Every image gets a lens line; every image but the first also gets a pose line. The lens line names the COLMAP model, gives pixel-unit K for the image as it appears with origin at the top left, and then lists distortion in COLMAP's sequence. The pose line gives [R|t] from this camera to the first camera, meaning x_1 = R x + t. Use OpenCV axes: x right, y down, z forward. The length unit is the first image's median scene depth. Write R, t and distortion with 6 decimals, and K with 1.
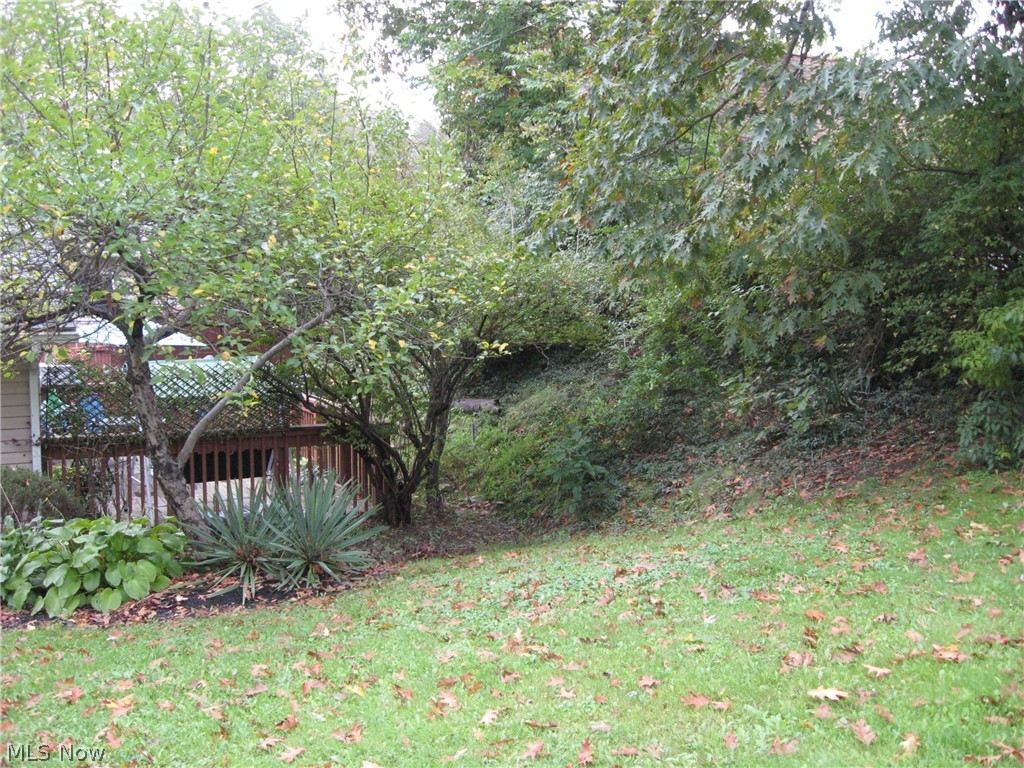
lens RADIAL K [[1065.0, 0, 512.0], [0, 1065.0, 384.0], [0, 0, 1]] dist [-0.121732, 0.021661]
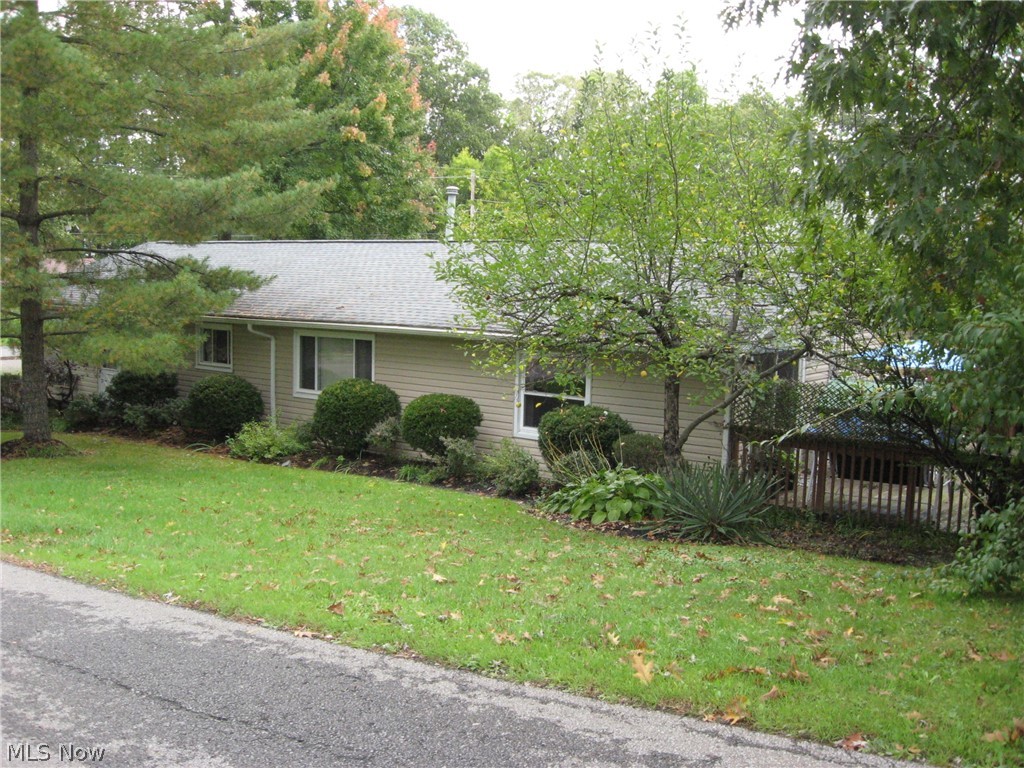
lens RADIAL K [[1065.0, 0, 512.0], [0, 1065.0, 384.0], [0, 0, 1]] dist [-0.121732, 0.021661]
pose [[0.426397, 0.096920, -0.899329, 0.989011], [-0.100971, 0.993129, 0.059156, -0.080781], [0.898883, 0.065582, 0.433253, 0.144268]]
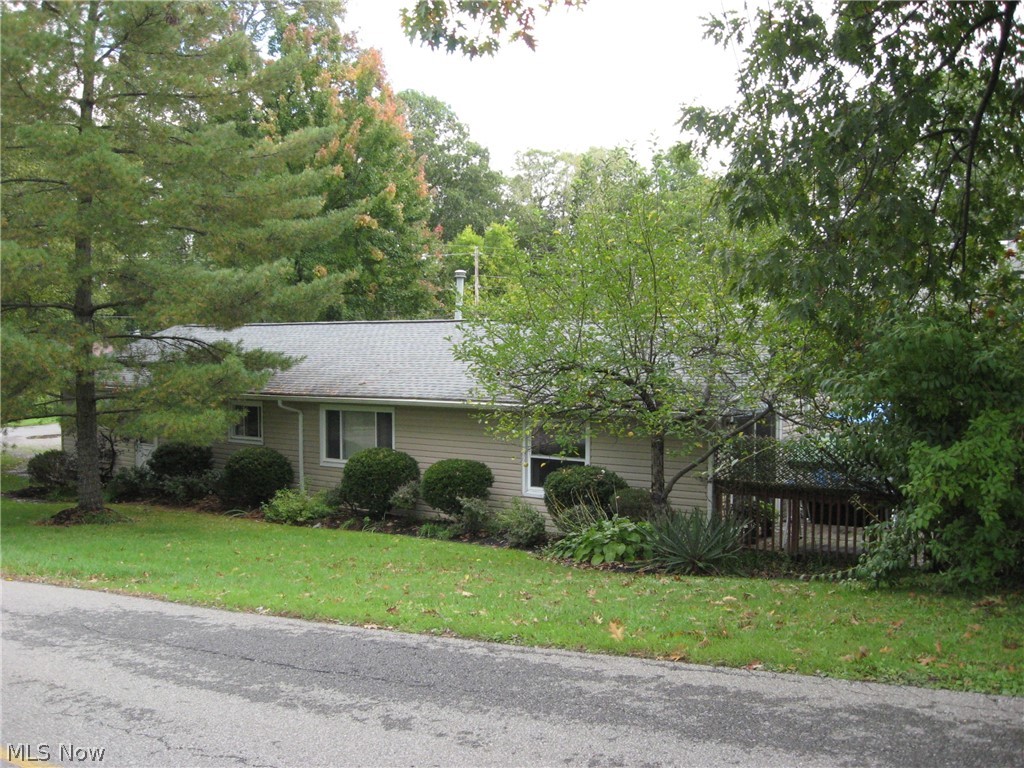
lens RADIAL K [[1065.0, 0, 512.0], [0, 1065.0, 384.0], [0, 0, 1]] dist [-0.121732, 0.021661]
pose [[0.422569, 0.026653, -0.905939, 1.234438], [-0.077124, 0.996999, -0.006642, -0.081702], [0.903044, 0.072676, 0.423356, 0.025812]]
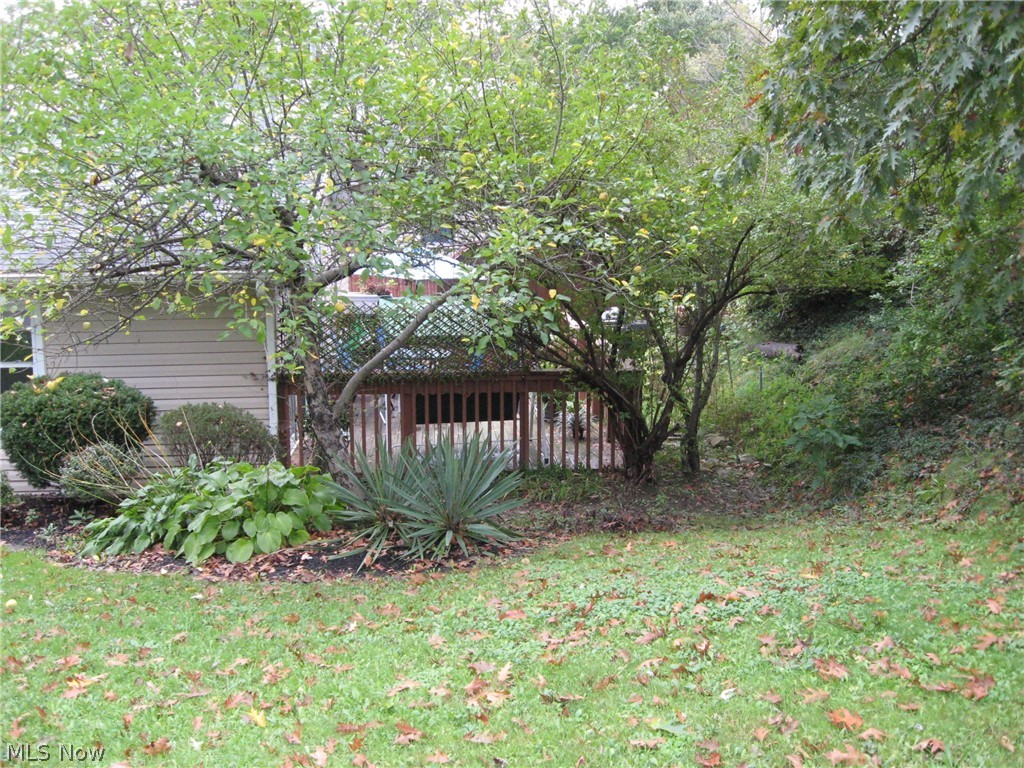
lens RADIAL K [[1065.0, 0, 512.0], [0, 1065.0, 384.0], [0, 0, 1]] dist [-0.121732, 0.021661]
pose [[0.923147, 0.052757, -0.380811, 0.213877], [-0.025028, 0.996685, 0.077407, -0.032349], [0.383632, -0.061927, 0.921407, 0.184096]]
